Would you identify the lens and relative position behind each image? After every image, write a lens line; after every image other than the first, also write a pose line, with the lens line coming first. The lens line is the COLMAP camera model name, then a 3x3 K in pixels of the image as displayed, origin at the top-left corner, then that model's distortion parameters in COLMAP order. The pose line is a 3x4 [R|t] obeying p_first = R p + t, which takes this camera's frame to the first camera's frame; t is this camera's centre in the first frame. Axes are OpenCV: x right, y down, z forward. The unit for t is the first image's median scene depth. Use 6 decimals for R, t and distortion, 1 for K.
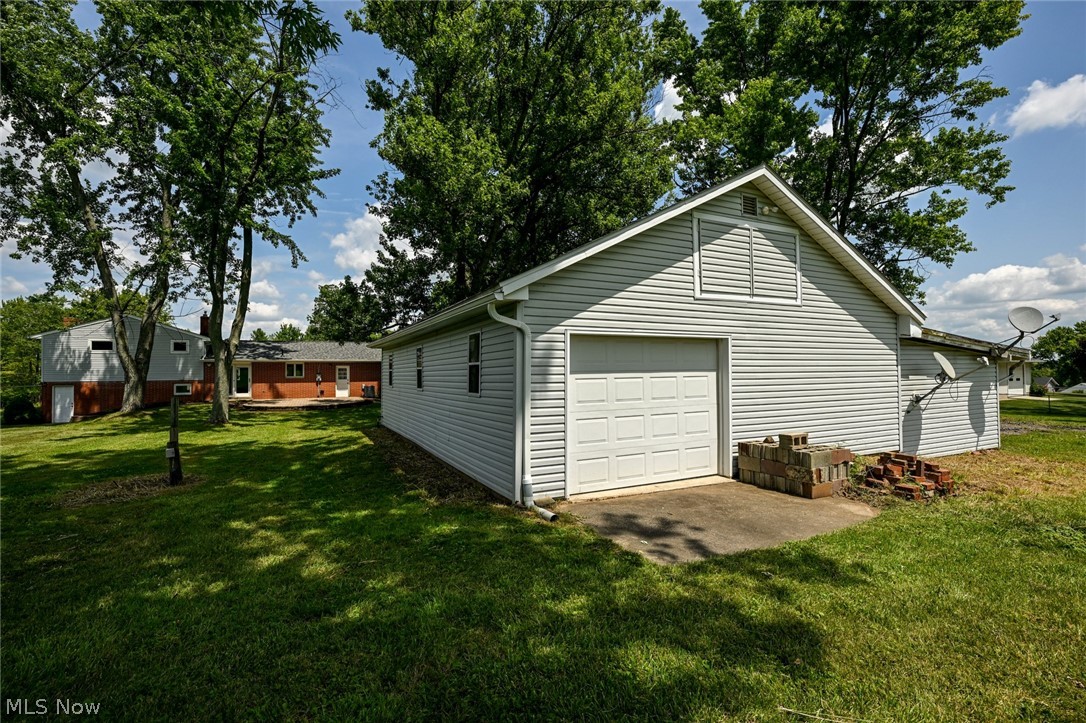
lens RADIAL K [[496.5, 0, 538.5], [0, 496.5, 362.2], [0, 0, 1]] dist [-0.002978, -0.000052]
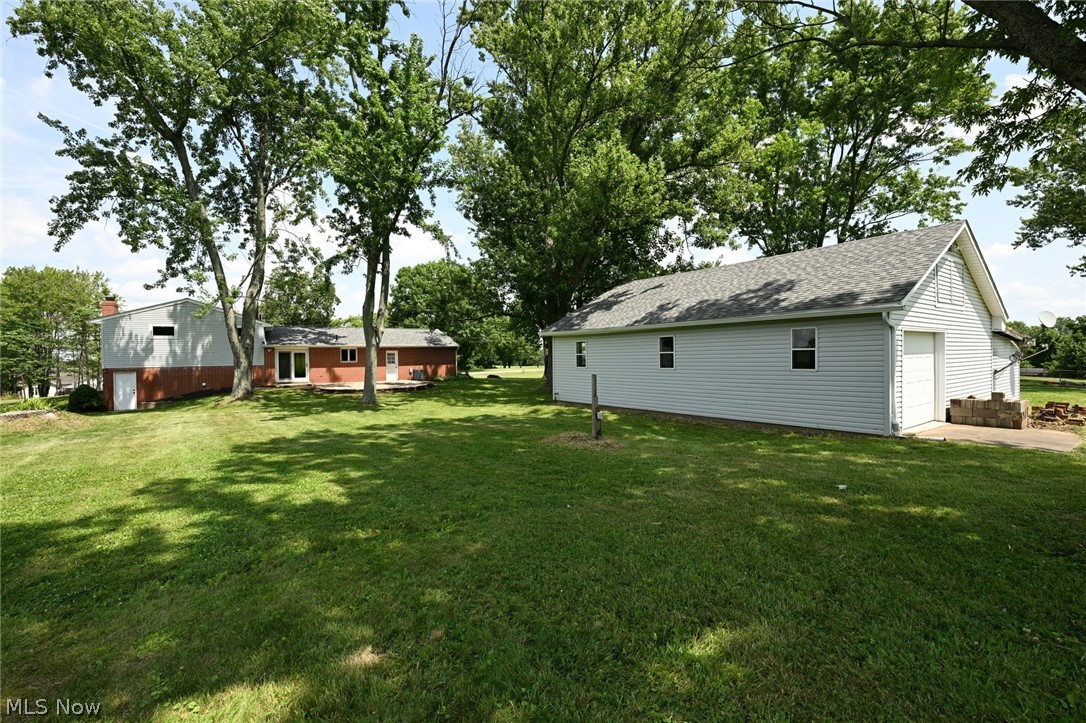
lens RADIAL K [[478.5, 0, 544.0], [0, 478.5, 359.5], [0, 0, 1]] dist [0.000508, 0.000468]
pose [[0.984453, -0.007243, 0.175499, -0.310388], [0.002326, 0.999599, 0.028208, -0.002282], [-0.175633, -0.027362, 0.984075, -0.071756]]
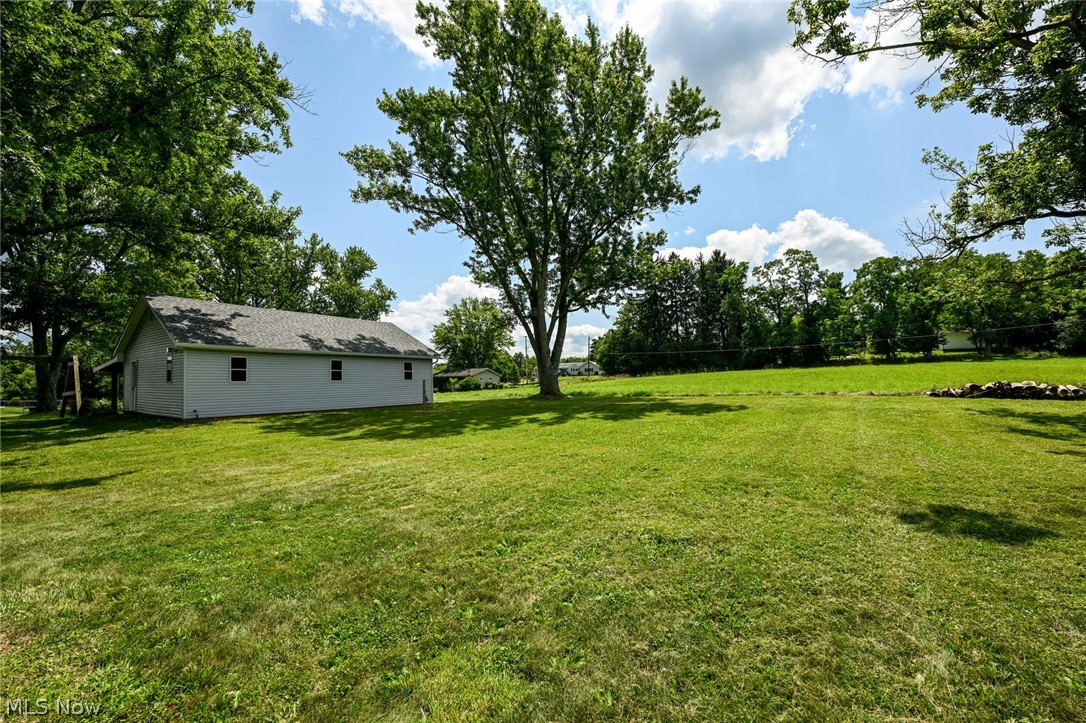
lens RADIAL K [[433.2, 0, 546.3], [0, 433.2, 362.2], [0, 0, 1]] dist [-0.001410, -0.000187]
pose [[-0.504891, 0.045049, 0.862007, -0.878765], [-0.009264, 0.998297, -0.057598, 0.028733], [-0.863133, -0.037066, -0.503614, 0.458682]]
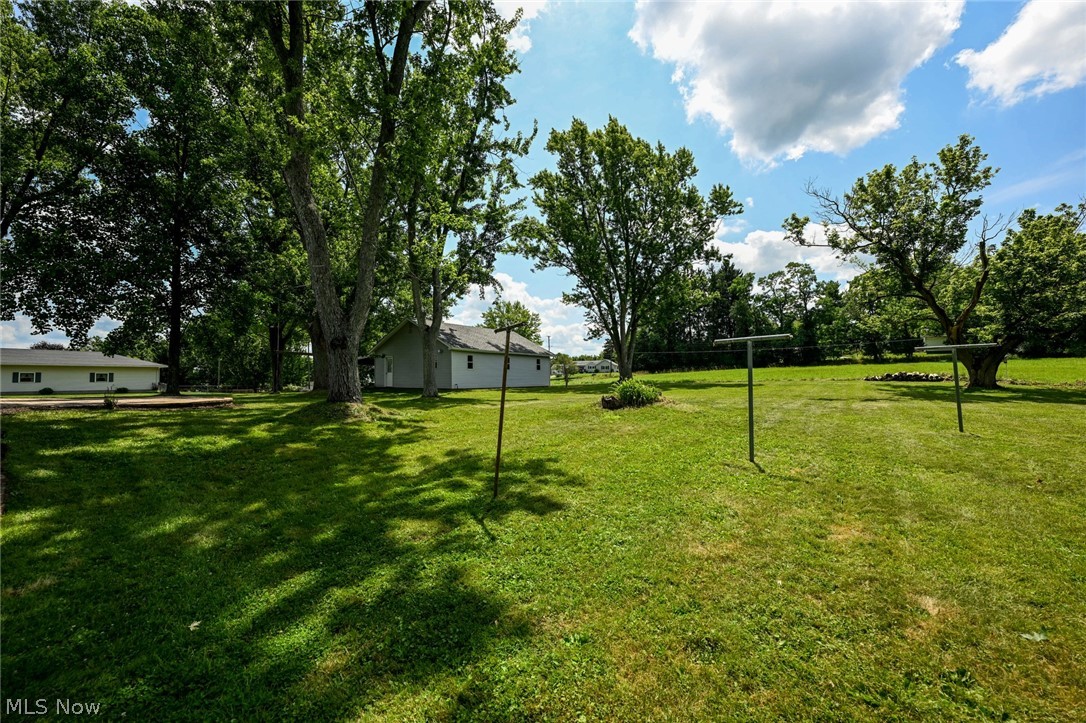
lens RADIAL K [[433.2, 0, 546.9], [0, 433.2, 359.7], [0, 0, 1]] dist [-0.001410, -0.000187]
pose [[-0.501693, 0.041875, 0.864032, -1.146602], [-0.017352, 0.998140, -0.058450, 0.060284], [-0.864872, -0.044317, -0.500033, 0.883799]]
